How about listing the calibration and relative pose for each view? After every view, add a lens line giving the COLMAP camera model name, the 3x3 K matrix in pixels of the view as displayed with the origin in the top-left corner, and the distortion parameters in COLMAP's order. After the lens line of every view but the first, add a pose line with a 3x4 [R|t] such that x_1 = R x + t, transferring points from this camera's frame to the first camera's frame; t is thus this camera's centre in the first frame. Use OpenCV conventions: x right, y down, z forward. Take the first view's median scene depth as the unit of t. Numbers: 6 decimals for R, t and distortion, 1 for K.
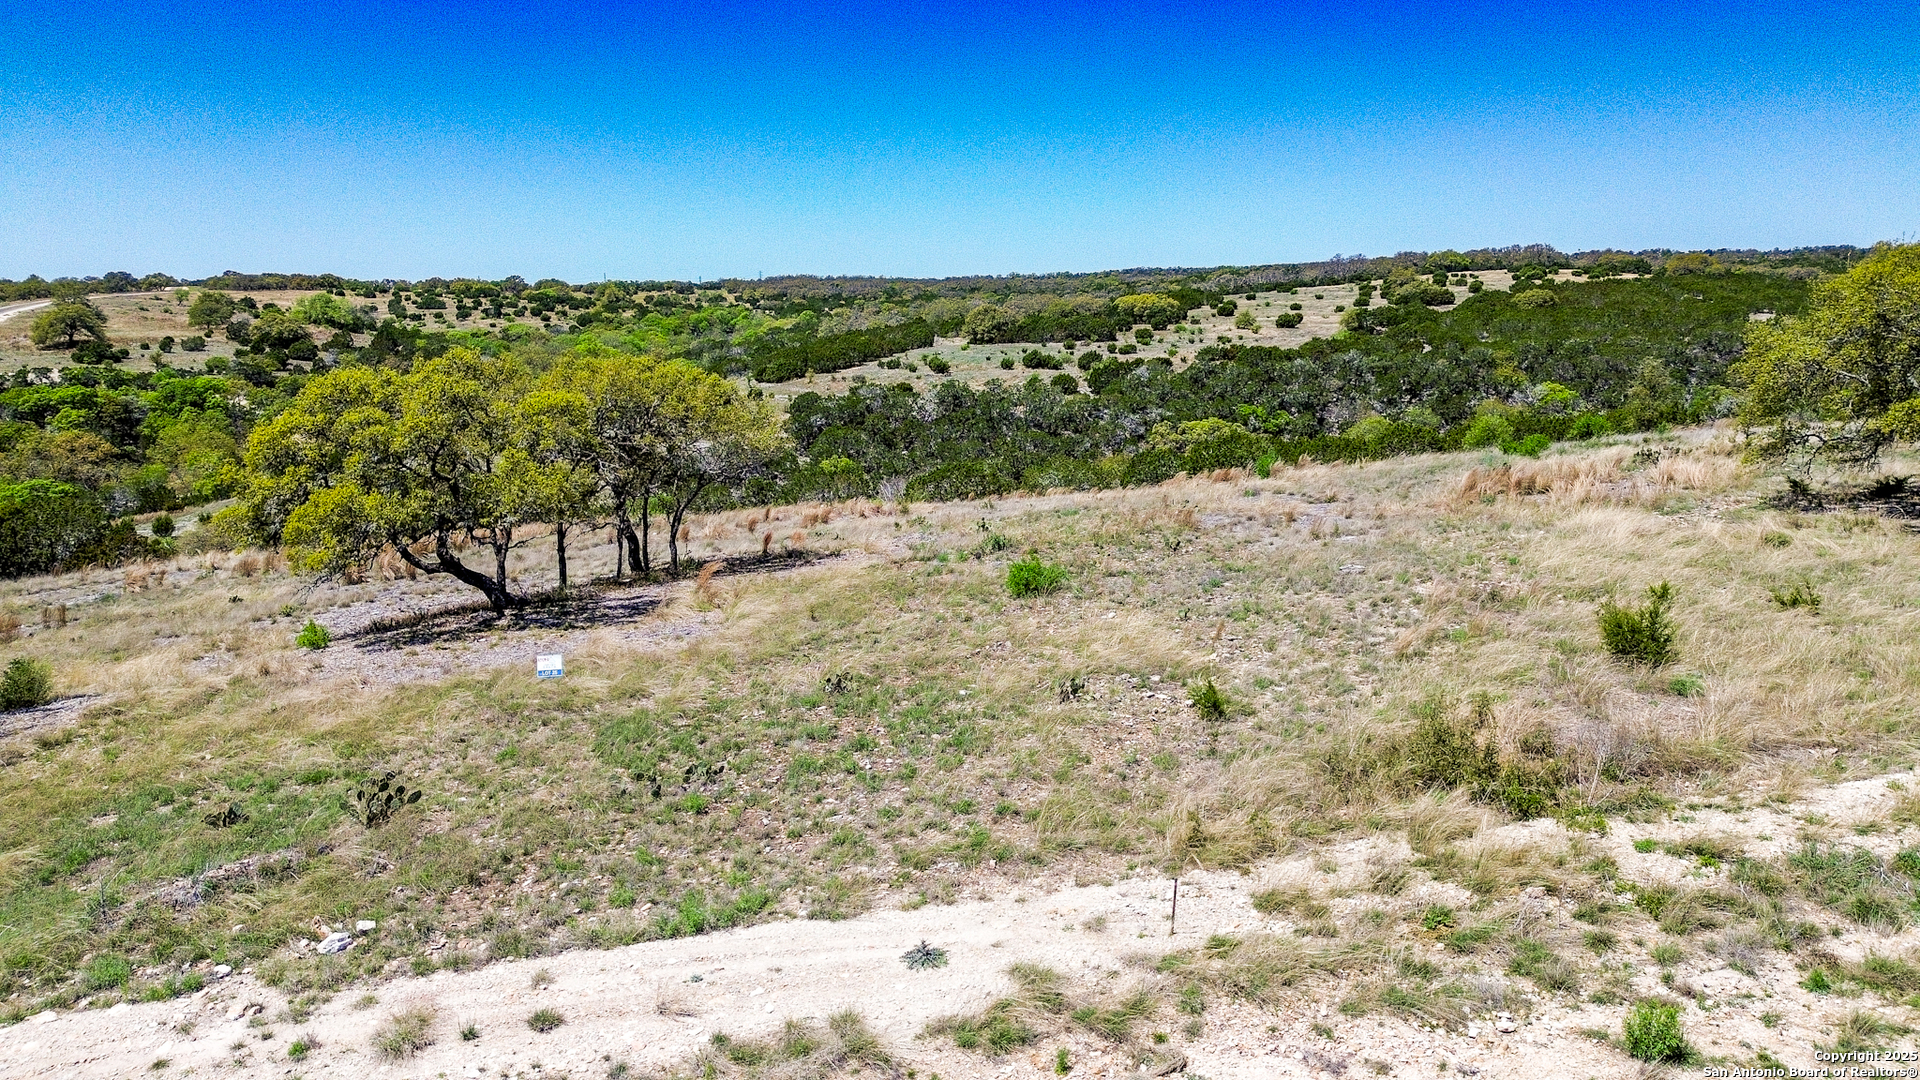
lens RADIAL K [[1348.7, 0, 962.0], [0, 1348.7, 544.4], [0, 0, 1]] dist [0.078734, -0.085490]
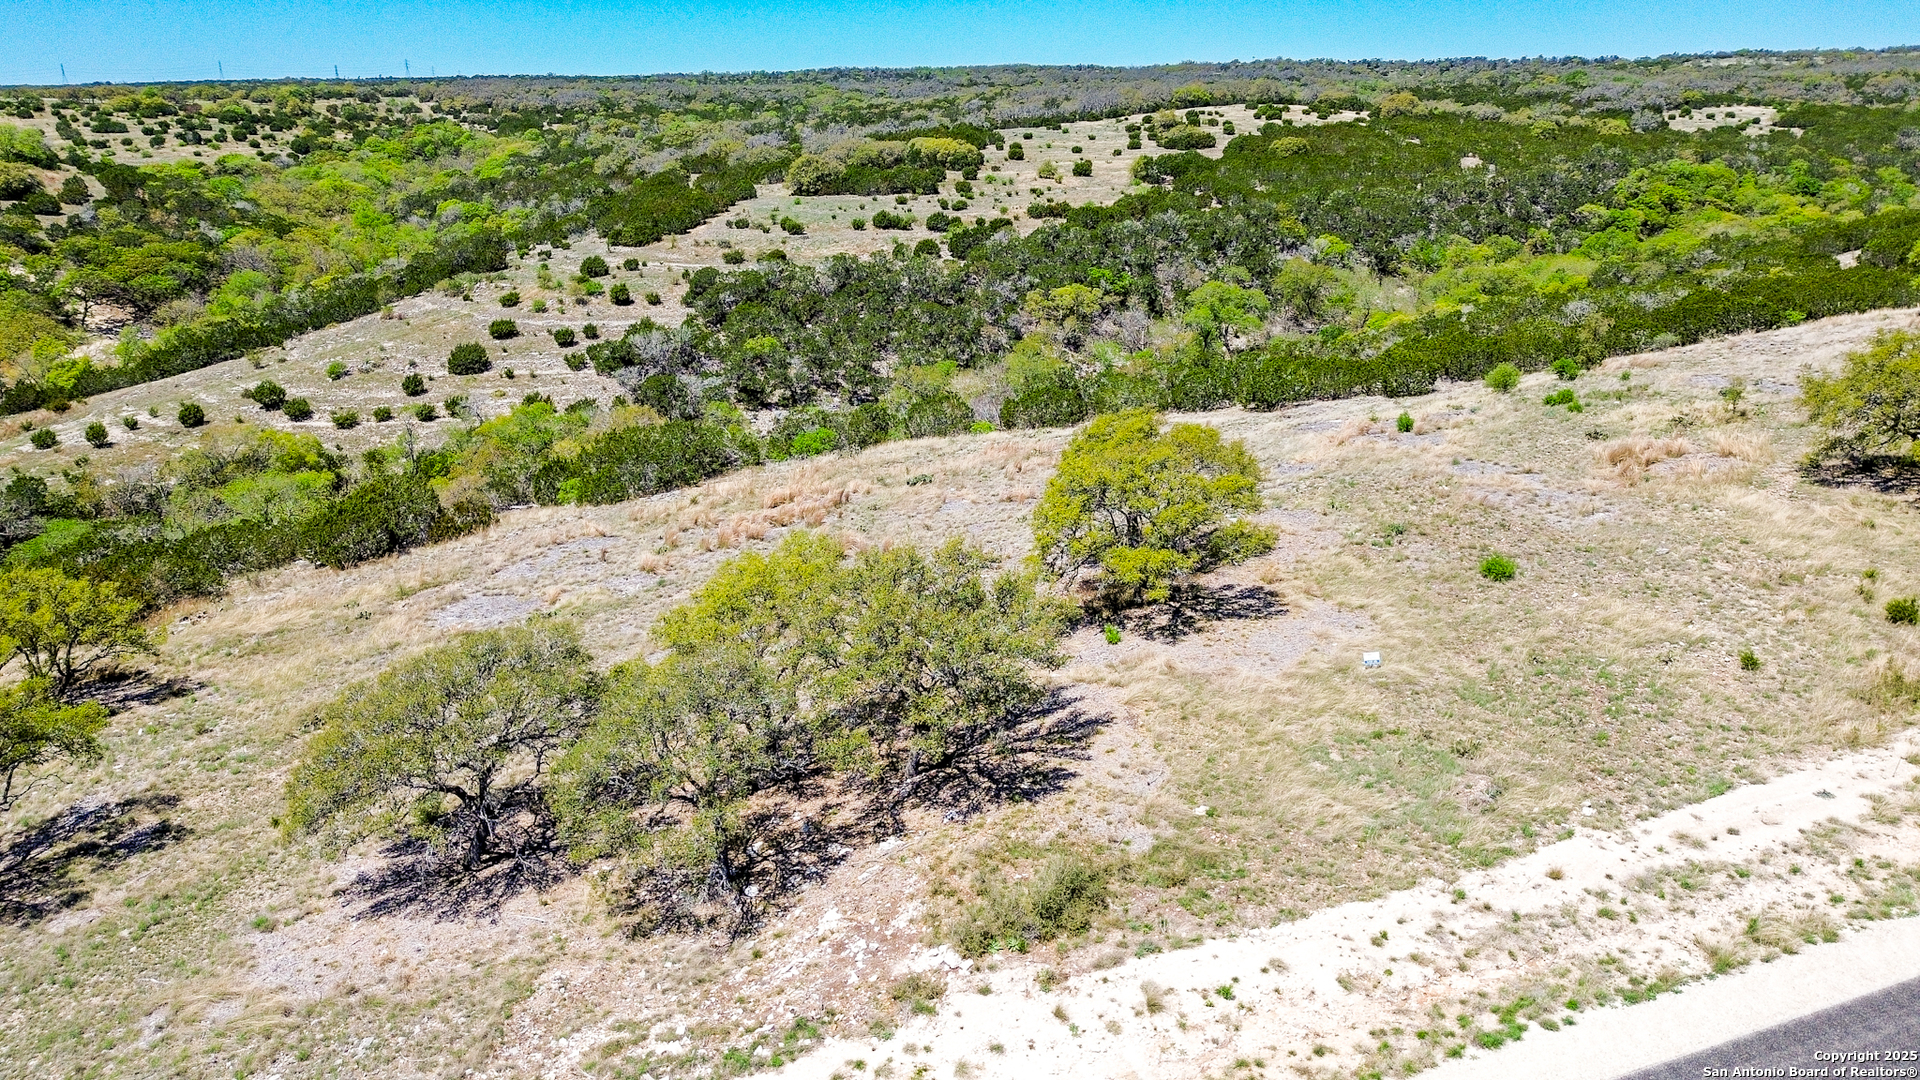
lens RADIAL K [[1348.7, 0, 965.0], [0, 1348.7, 541.2], [0, 0, 1]] dist [0.078734, -0.085490]
pose [[0.973202, -0.066513, 0.220123, -0.103248], [0.035153, 0.989035, 0.143435, -0.029545], [-0.227250, -0.131853, 0.964869, -0.052934]]
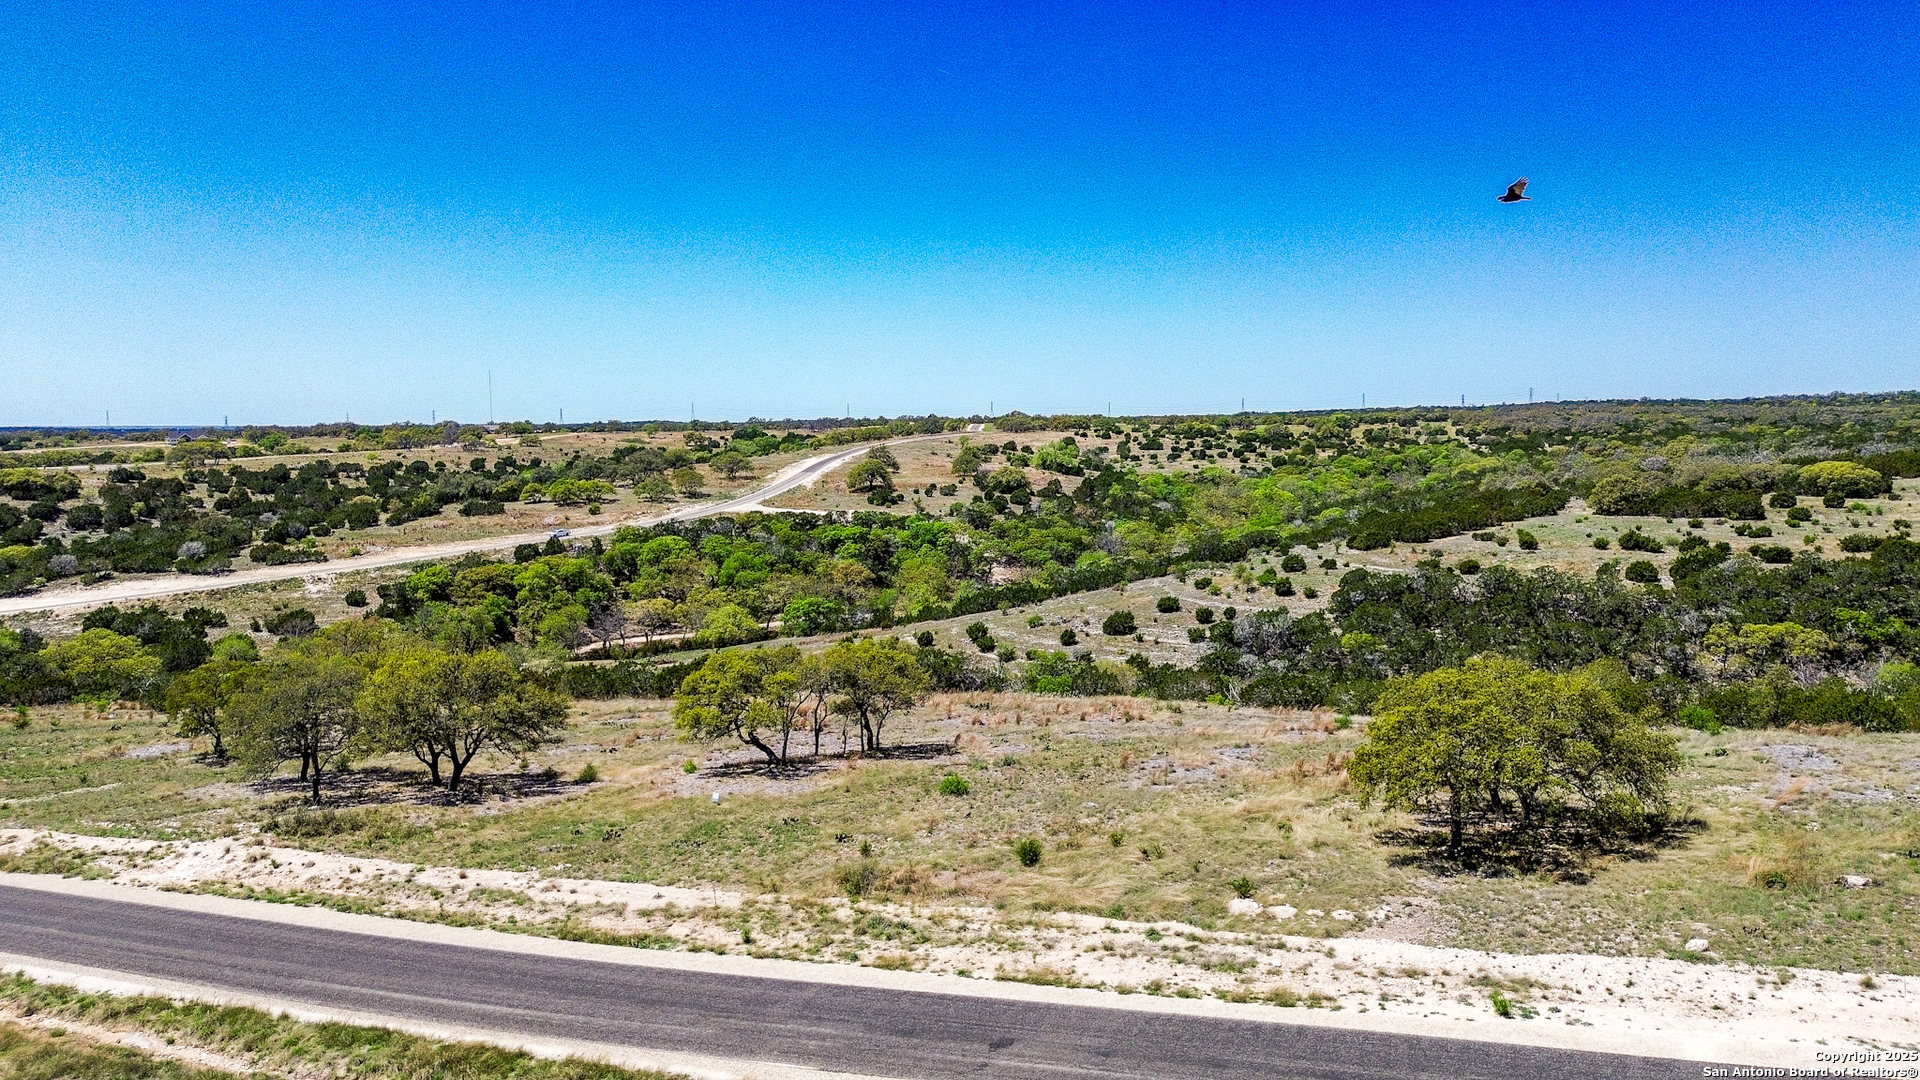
lens RADIAL K [[1348.7, 0, 957.0], [0, 1348.7, 536.5], [0, 0, 1]] dist [0.078734, -0.085490]
pose [[0.852470, 0.048802, -0.520493, 0.117778], [-0.094448, 0.993627, -0.061524, -0.024046], [0.514173, 0.101607, 0.851647, -0.085091]]
